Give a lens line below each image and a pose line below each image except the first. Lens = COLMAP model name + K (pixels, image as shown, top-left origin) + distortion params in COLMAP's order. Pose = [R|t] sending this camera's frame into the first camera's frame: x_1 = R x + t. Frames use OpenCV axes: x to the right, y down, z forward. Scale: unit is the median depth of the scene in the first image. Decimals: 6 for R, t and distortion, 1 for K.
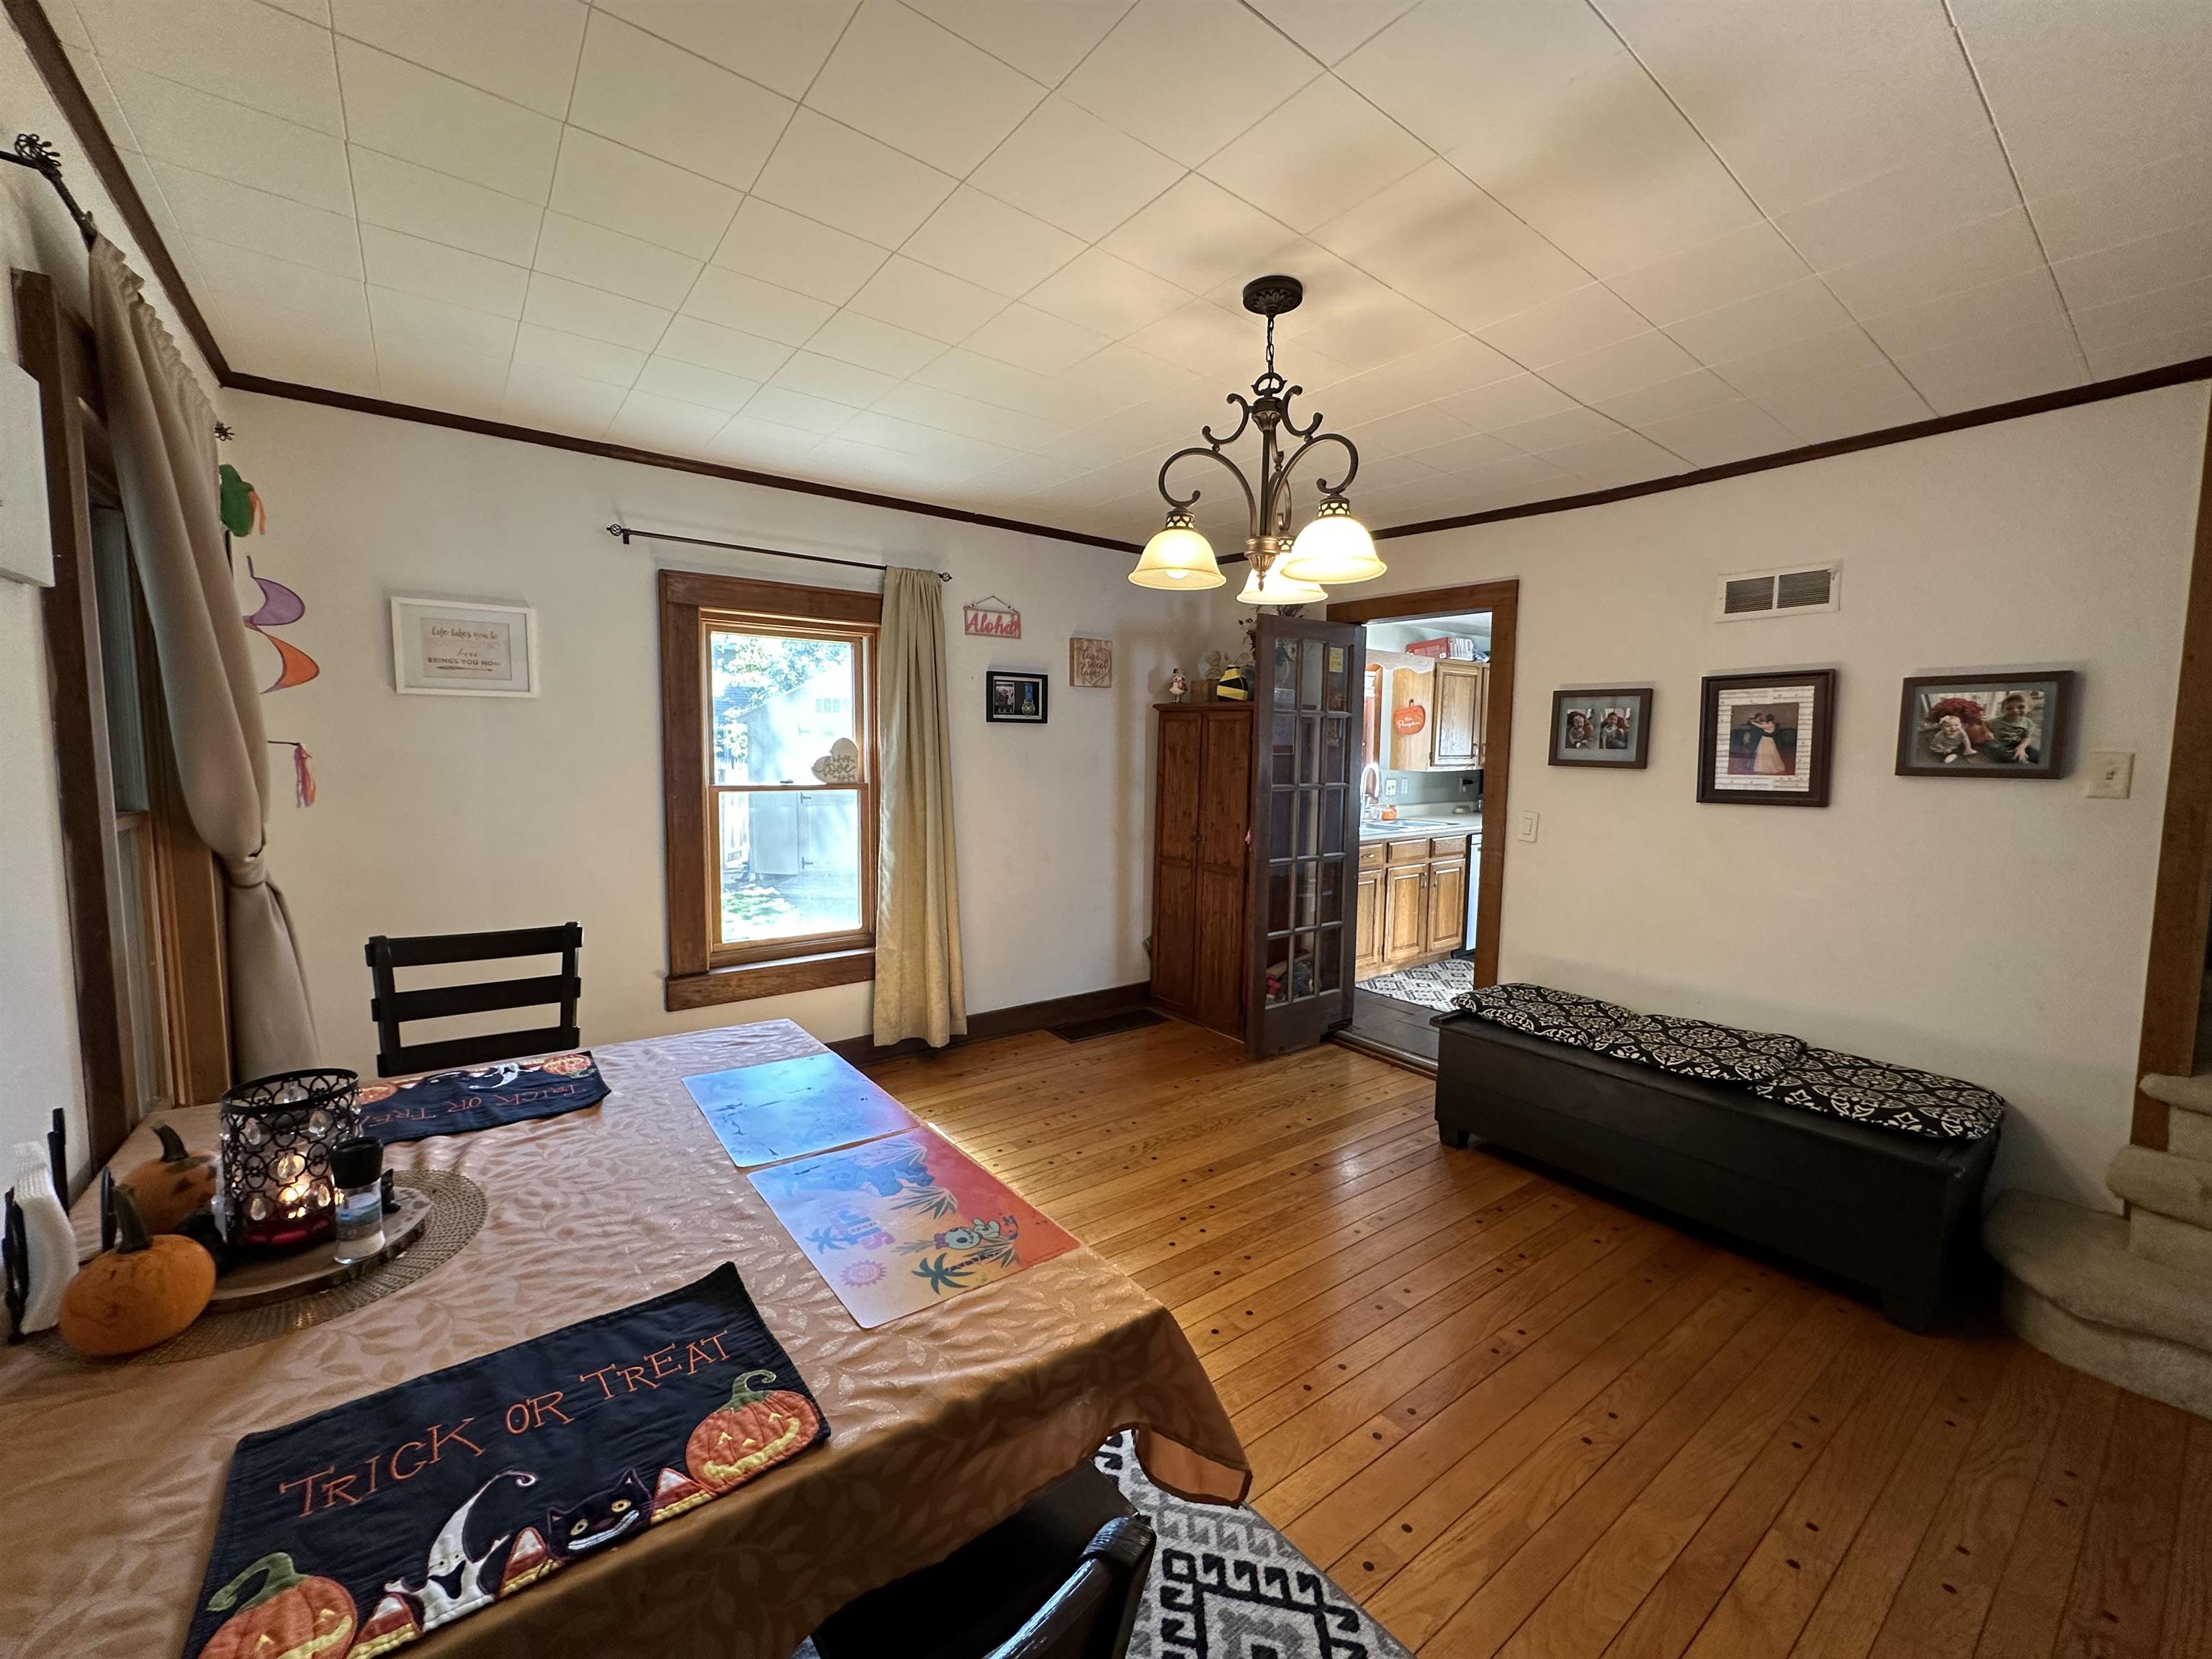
lens RADIAL K [[882.0, 0, 1104.0], [0, 882.0, 823.3], [0, 0, 1]] dist [-0.003946, 0.000370]
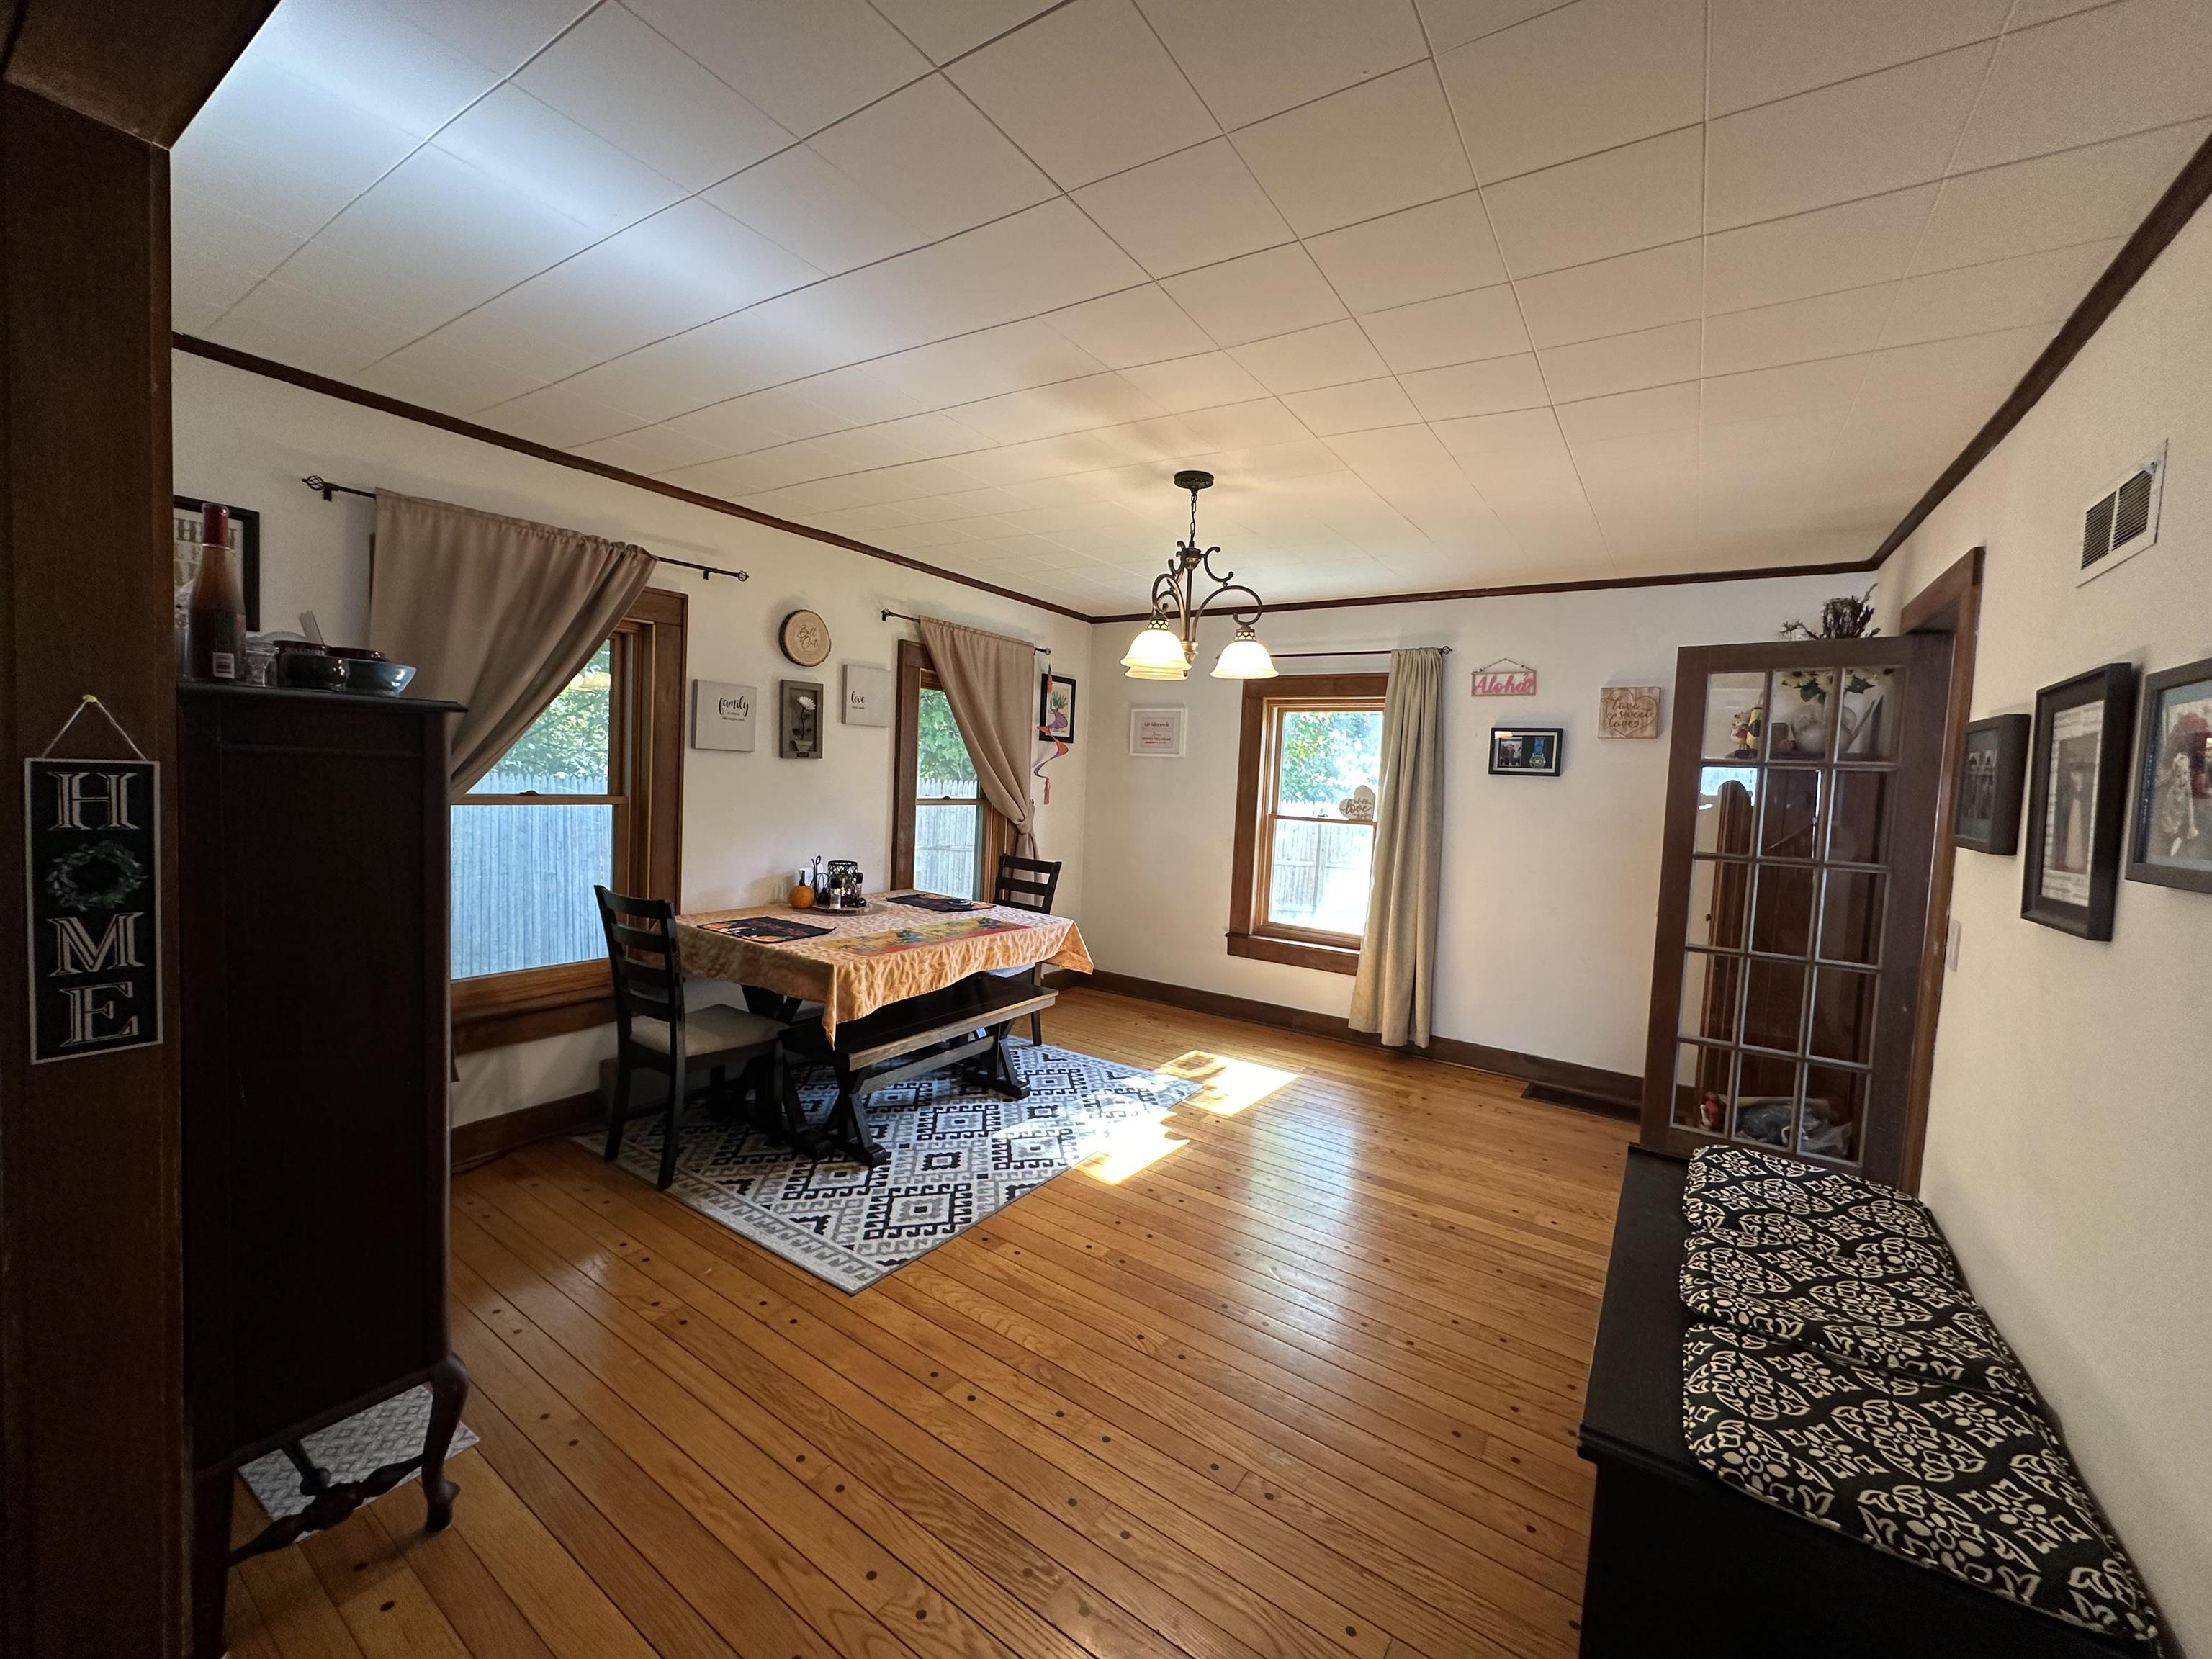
lens RADIAL K [[882.0, 0, 1104.0], [0, 882.0, 823.3], [0, 0, 1]] dist [-0.003946, 0.000370]
pose [[0.325609, 0.058083, -0.943719, 0.762013], [-0.122856, 0.992249, 0.018681, -0.017538], [0.937489, 0.109859, 0.330221, 0.208686]]
